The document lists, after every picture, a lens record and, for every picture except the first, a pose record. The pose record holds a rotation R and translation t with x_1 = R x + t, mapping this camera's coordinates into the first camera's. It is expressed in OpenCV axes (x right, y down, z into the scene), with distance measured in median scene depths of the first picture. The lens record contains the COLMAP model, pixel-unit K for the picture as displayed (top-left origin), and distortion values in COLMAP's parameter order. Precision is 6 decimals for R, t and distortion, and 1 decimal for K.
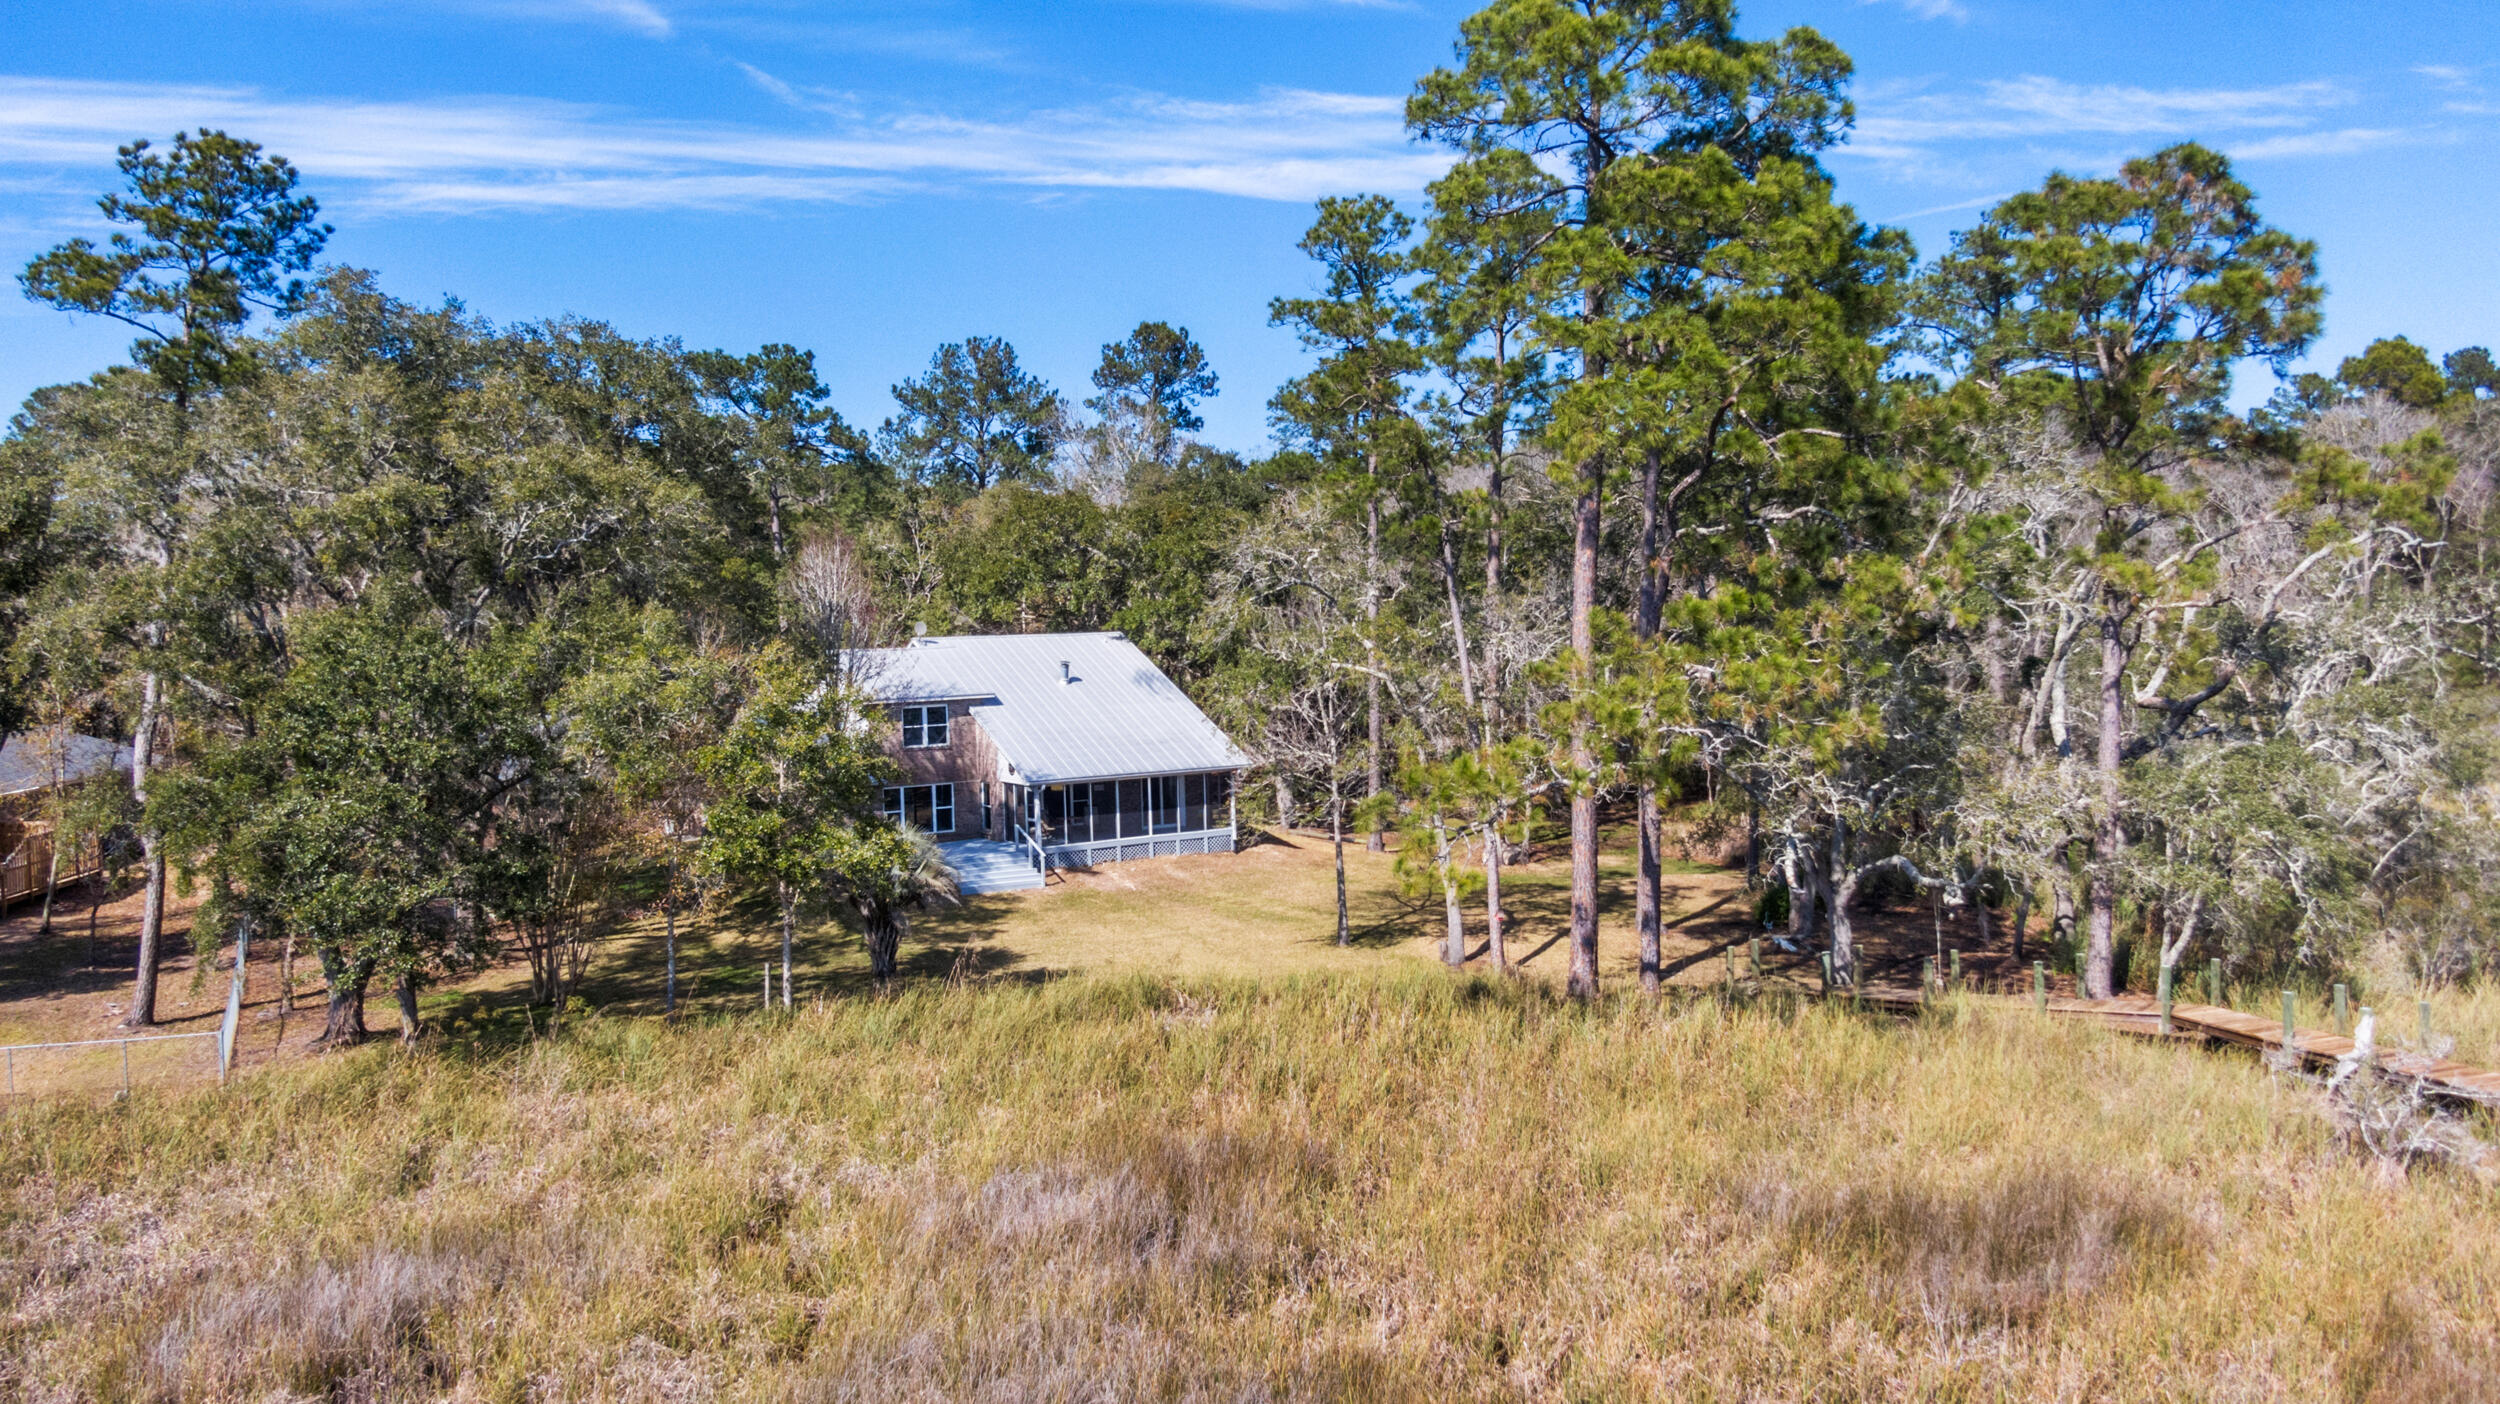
lens RADIAL K [[1836.7, 0, 1254.0], [0, 1836.7, 690.2], [0, 0, 1]] dist [0.001451, 0.000186]
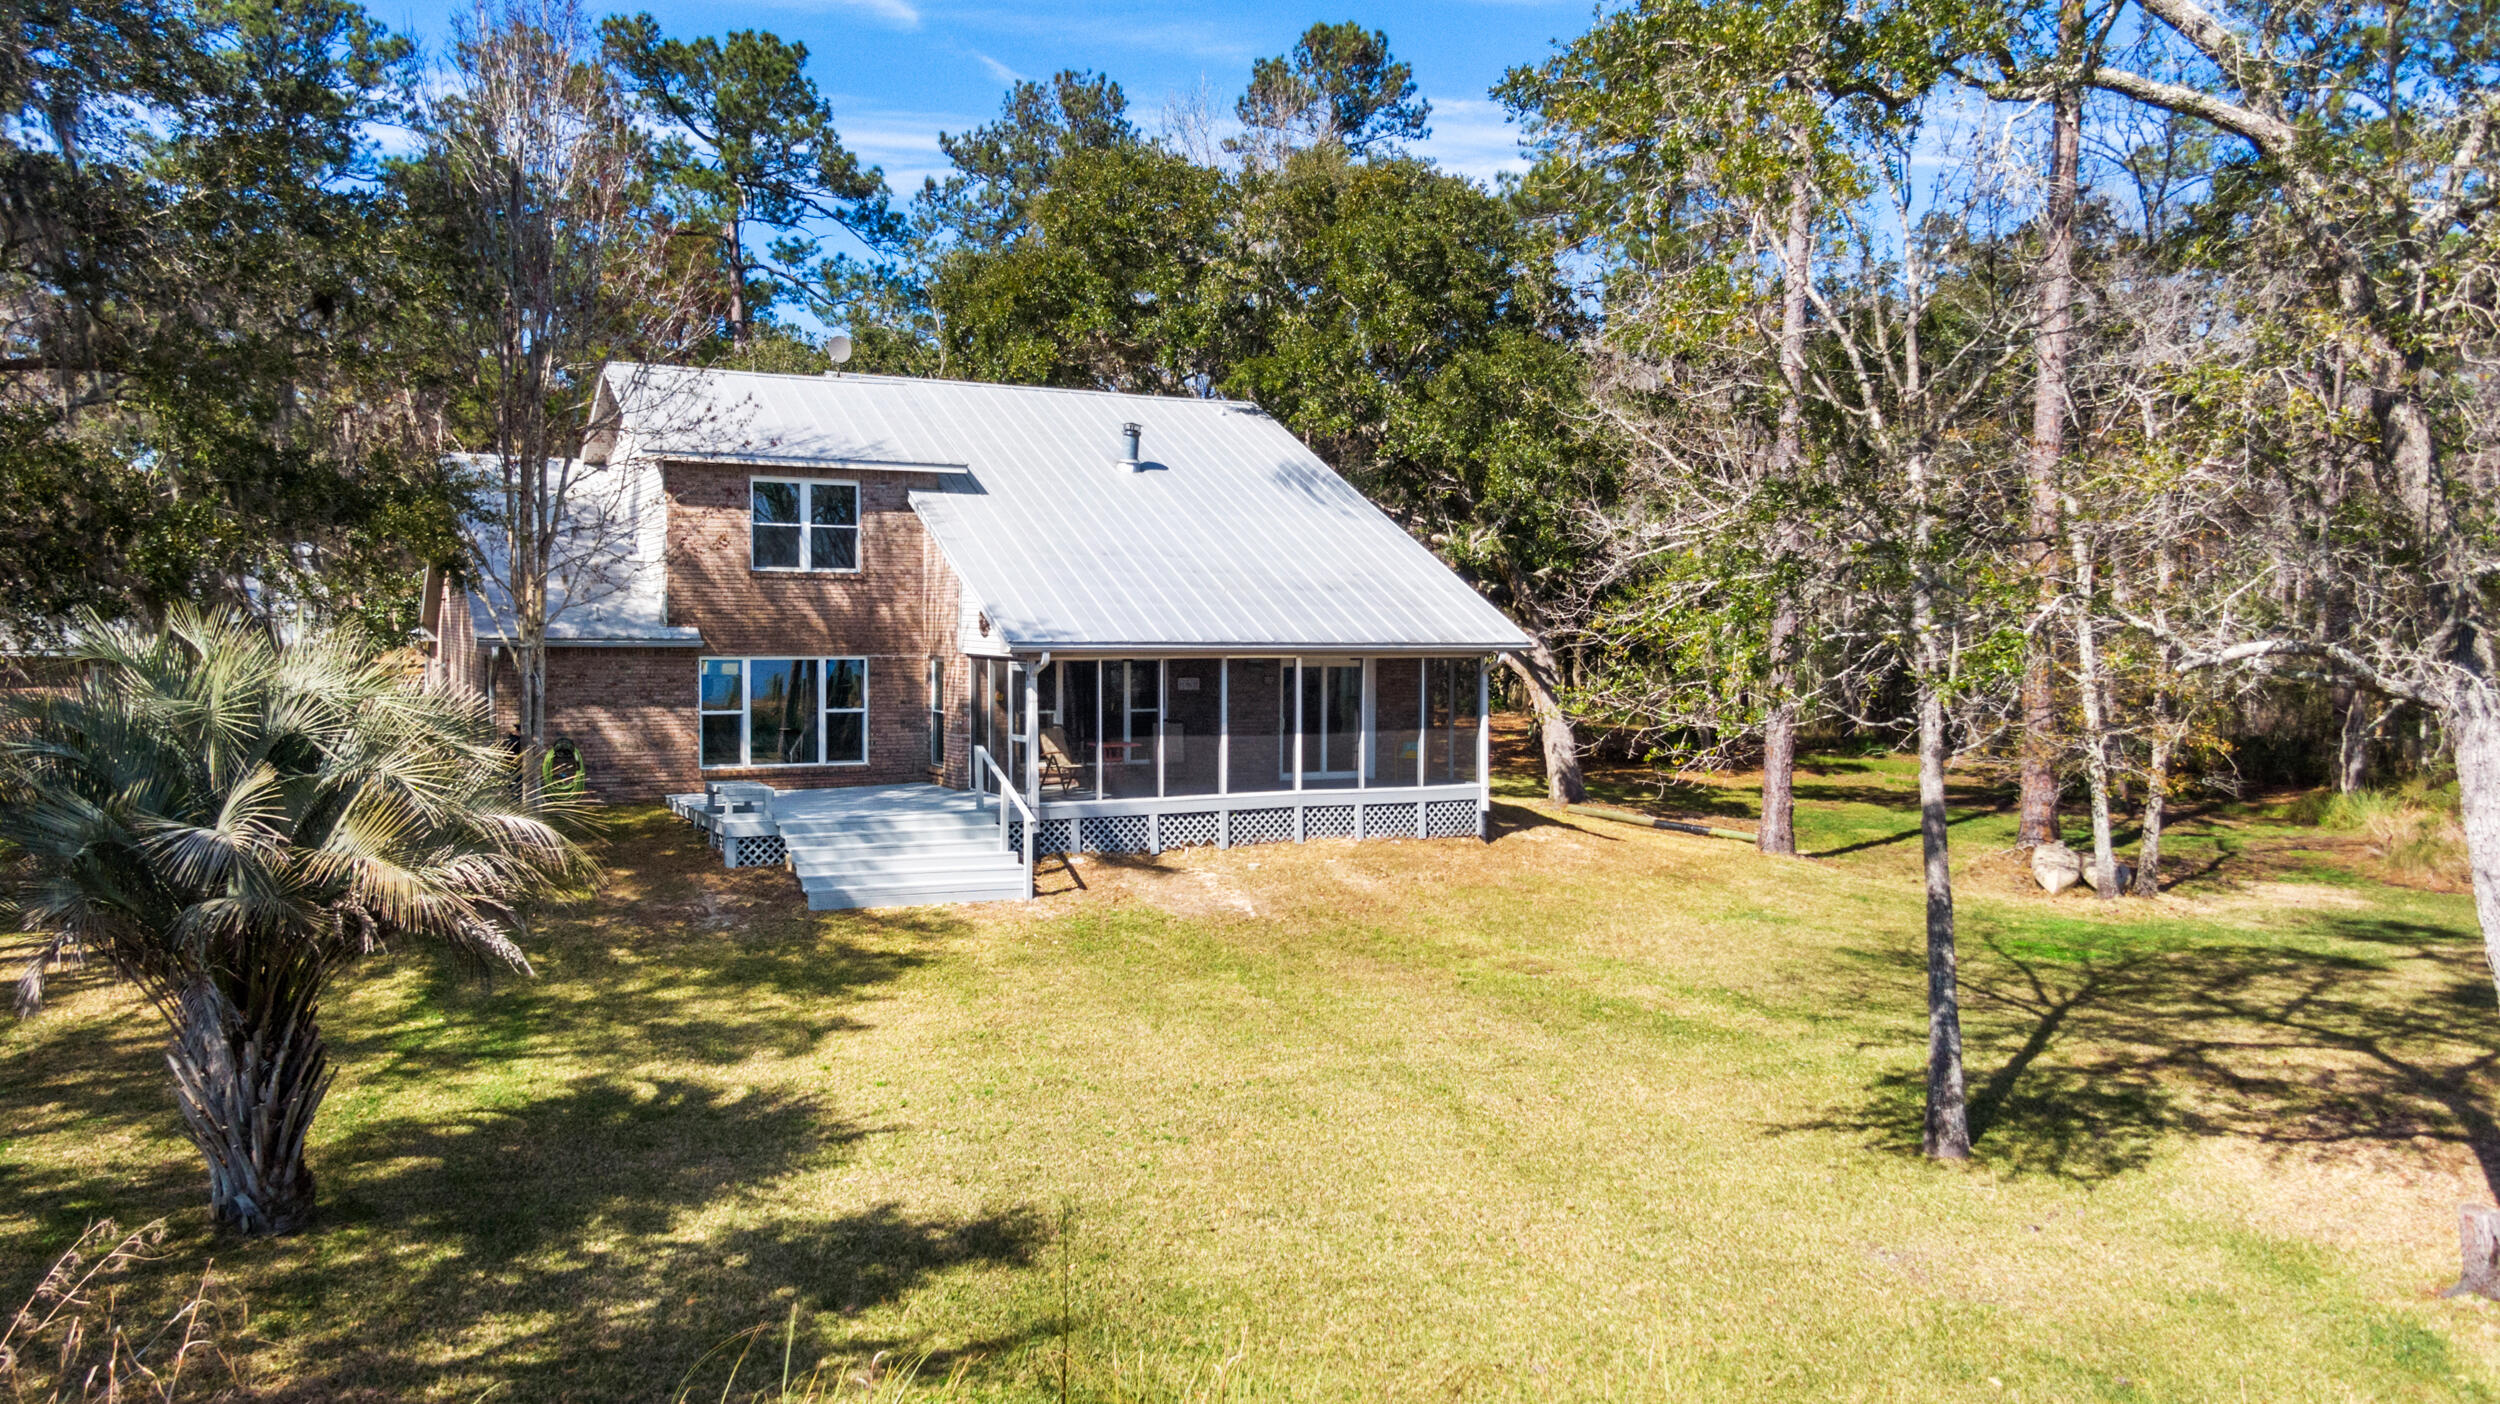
lens RADIAL K [[1836.7, 0, 1248.0], [0, 1836.7, 704.4], [0, 0, 1]] dist [0.001451, 0.000186]
pose [[0.995526, 0.040522, -0.085358, -0.031372], [-0.040034, 0.999171, 0.007426, 0.055466], [0.085588, -0.003975, 0.996323, 0.561796]]
